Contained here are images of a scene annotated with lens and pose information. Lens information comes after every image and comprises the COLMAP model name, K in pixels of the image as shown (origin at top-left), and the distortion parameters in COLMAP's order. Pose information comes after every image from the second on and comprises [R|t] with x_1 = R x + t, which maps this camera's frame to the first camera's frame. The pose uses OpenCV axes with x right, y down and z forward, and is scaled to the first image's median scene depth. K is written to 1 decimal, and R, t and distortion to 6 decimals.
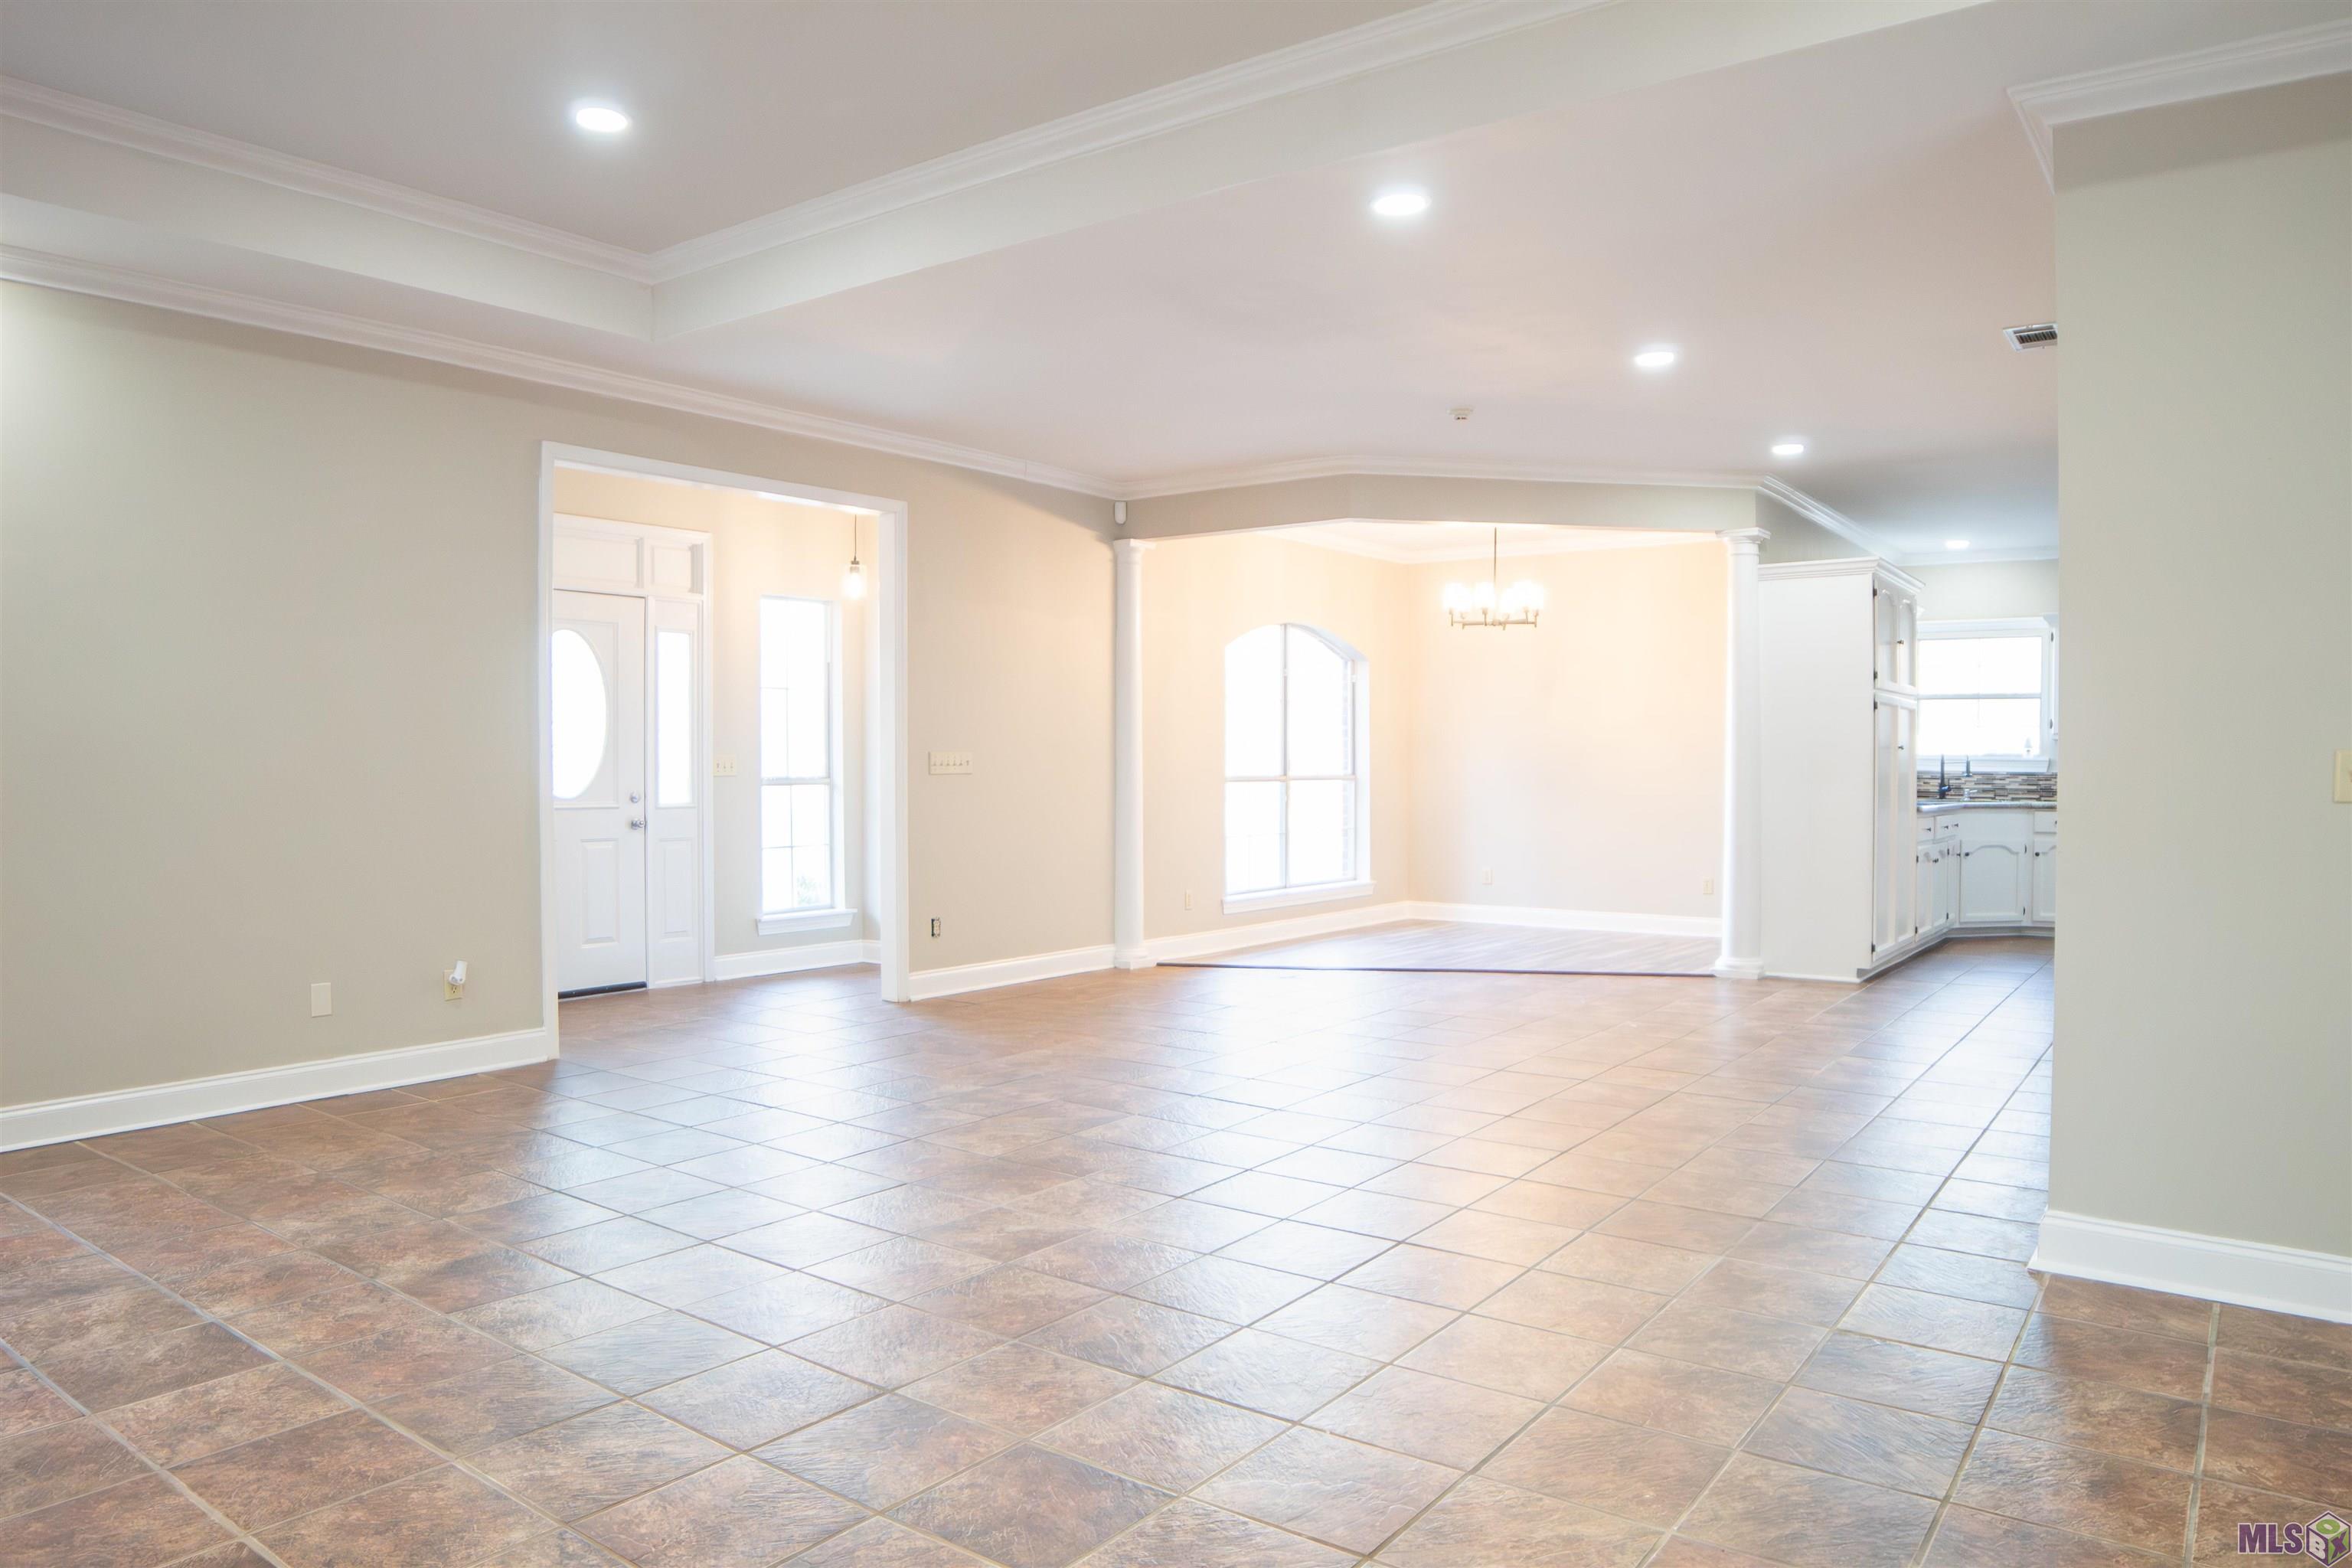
lens RADIAL K [[1560.5, 0, 1178.3], [0, 1560.5, 816.7], [0, 0, 1]] dist [-0.100397, 0.001894]
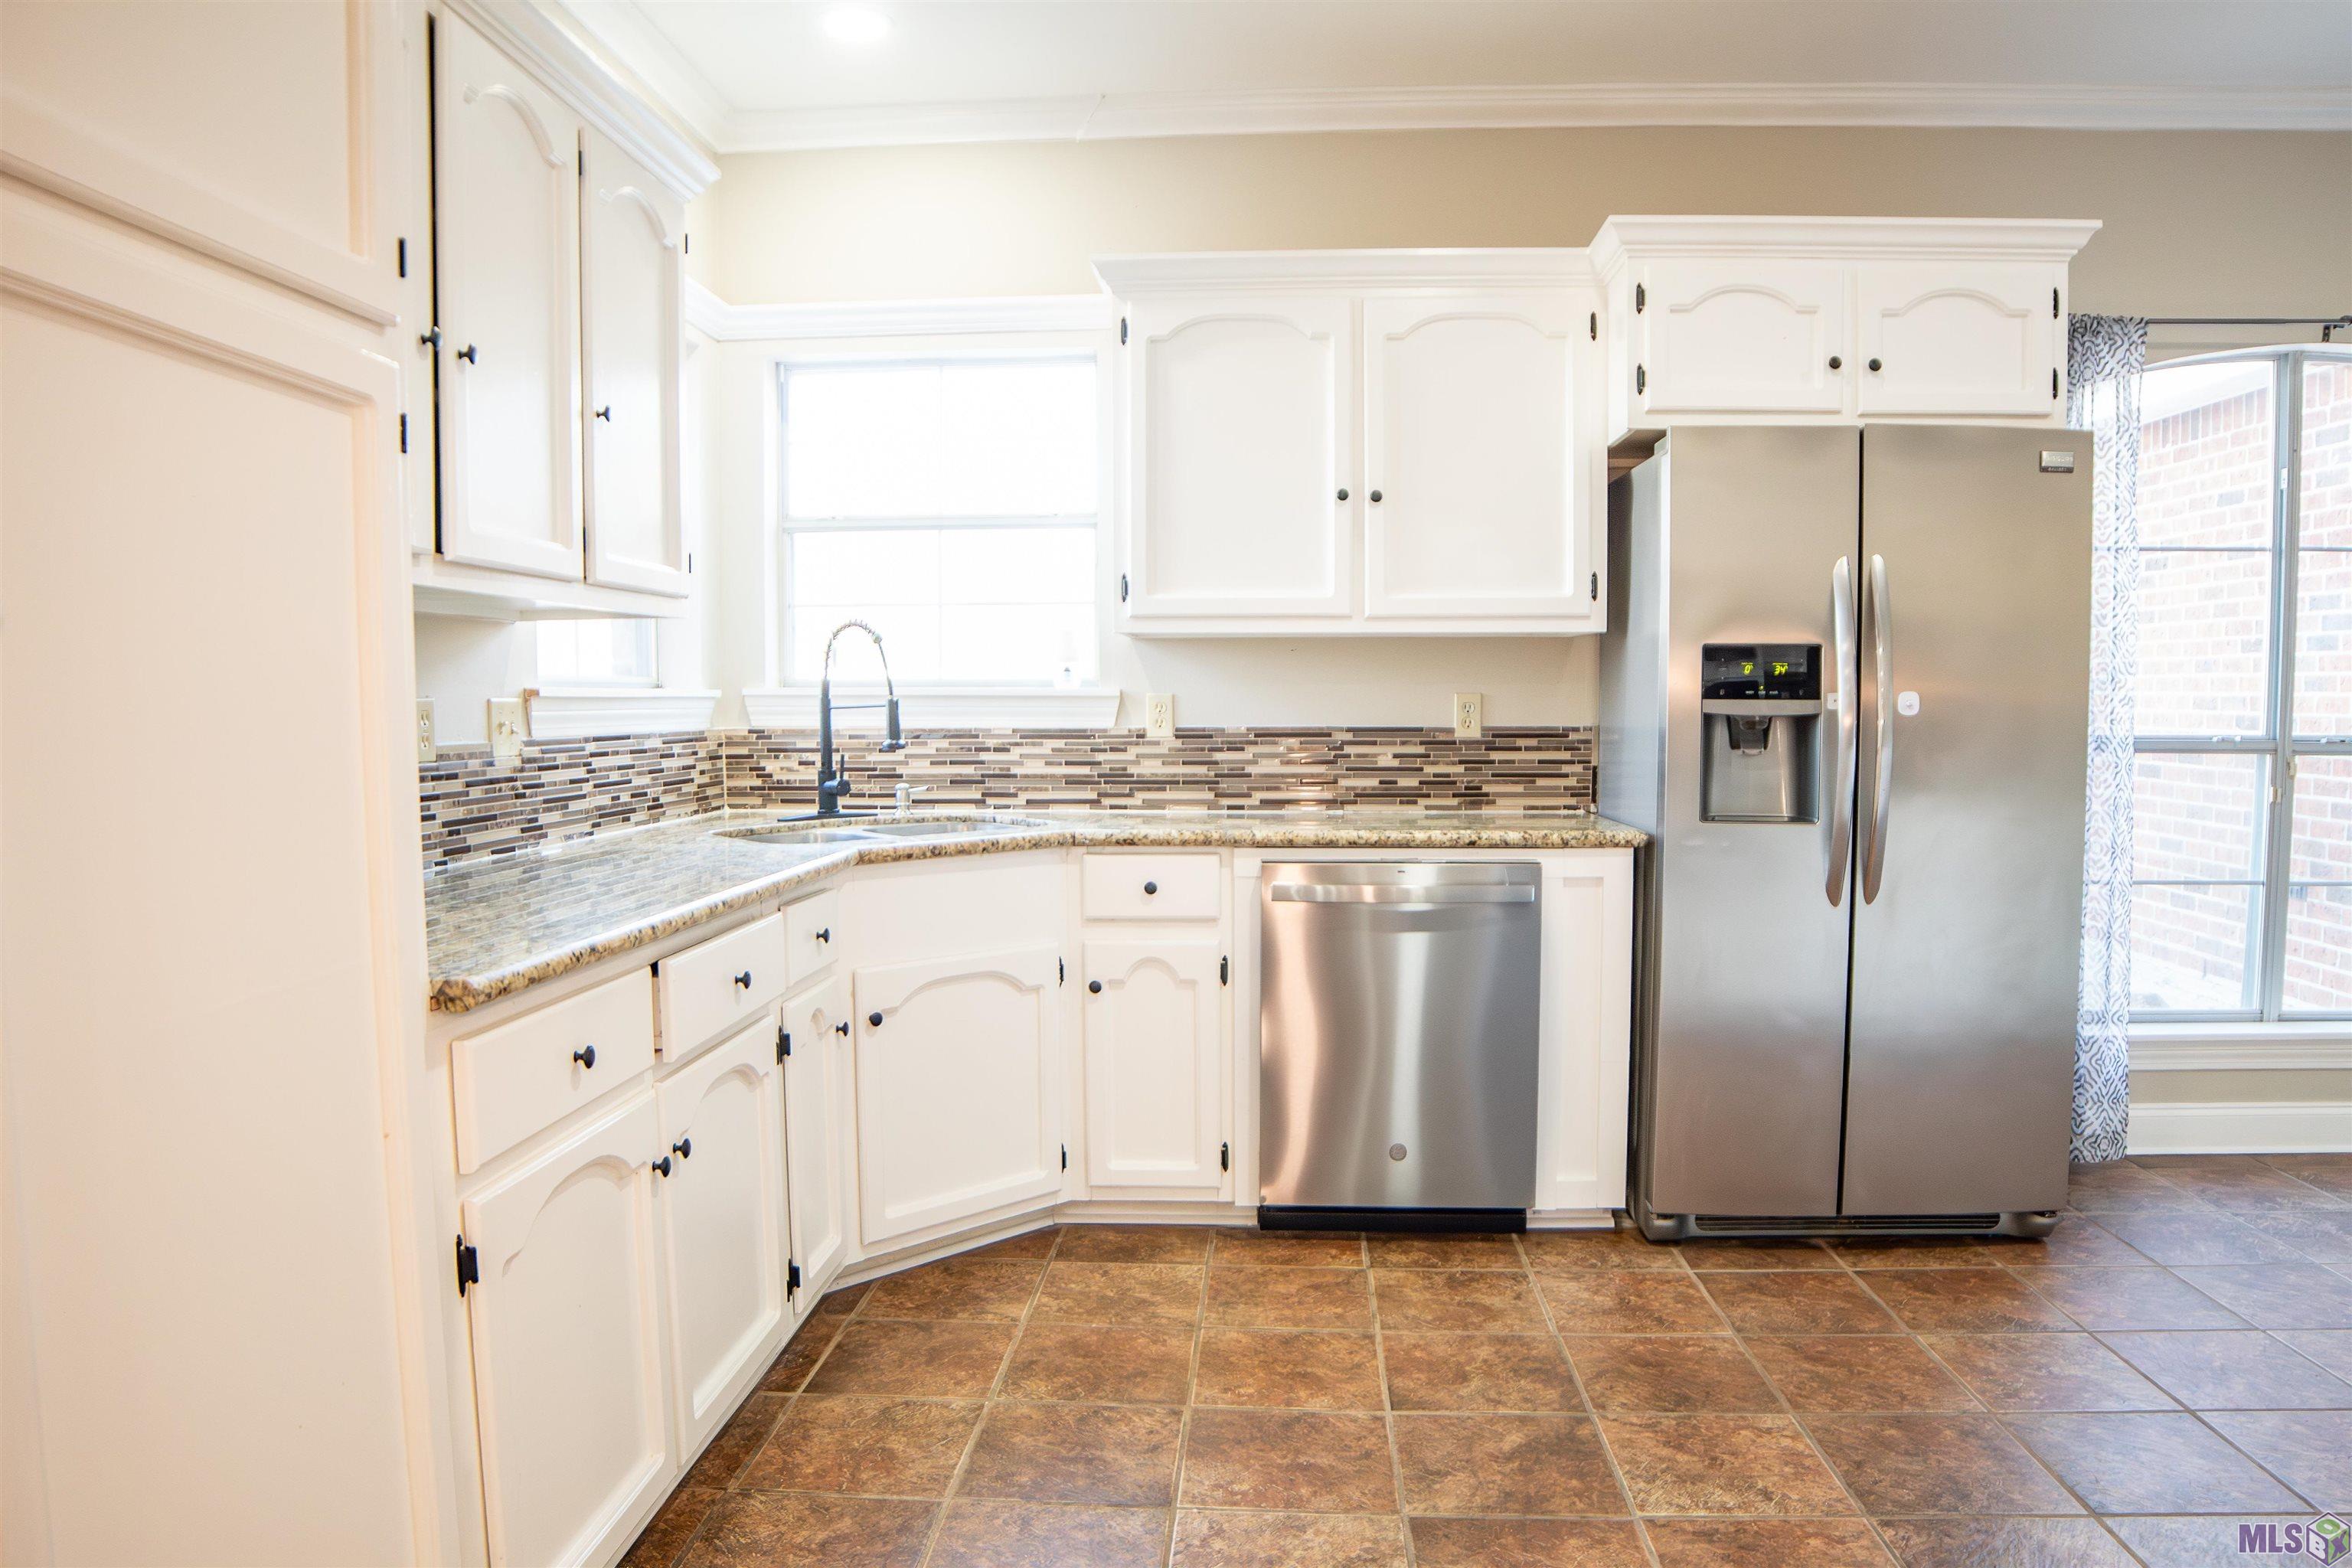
lens RADIAL K [[1560.5, 0, 1178.3], [0, 1560.5, 816.7], [0, 0, 1]] dist [-0.100397, 0.001894]
pose [[0.846008, -0.043297, 0.531409, 0.386794], [0.023836, 0.998772, 0.043427, -0.023865], [-0.532636, -0.024073, 0.846002, 0.672353]]
